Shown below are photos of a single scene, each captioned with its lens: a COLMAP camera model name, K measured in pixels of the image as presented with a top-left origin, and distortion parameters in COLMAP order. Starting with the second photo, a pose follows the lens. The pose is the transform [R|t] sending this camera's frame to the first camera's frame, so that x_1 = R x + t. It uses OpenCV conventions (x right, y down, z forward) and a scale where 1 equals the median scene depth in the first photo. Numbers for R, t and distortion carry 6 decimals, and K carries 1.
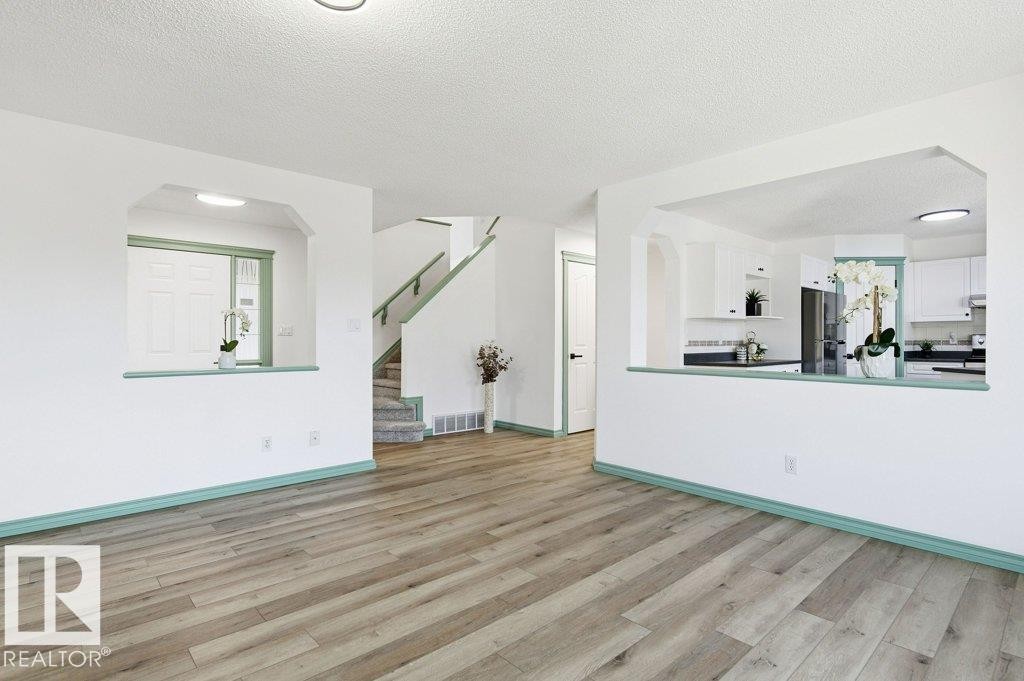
lens RADIAL K [[505.6, 0, 519.0], [0, 505.6, 339.4], [0, 0, 1]] dist [-0.003533, -0.001703]
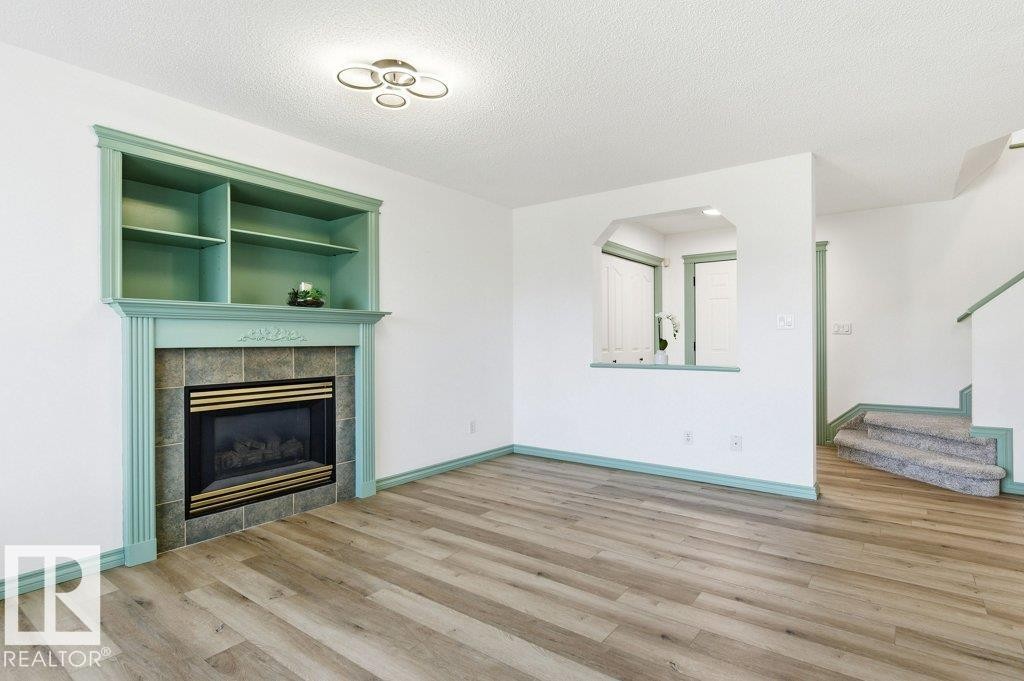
lens RADIAL K [[505.6, 0, 519.0], [0, 505.6, 339.4], [0, 0, 1]] dist [-0.003533, -0.001703]
pose [[0.204158, -0.001064, -0.978937, 0.592351], [0.002719, 0.999996, -0.000520, -0.001473], [0.978934, -0.002556, 0.204160, 0.540556]]
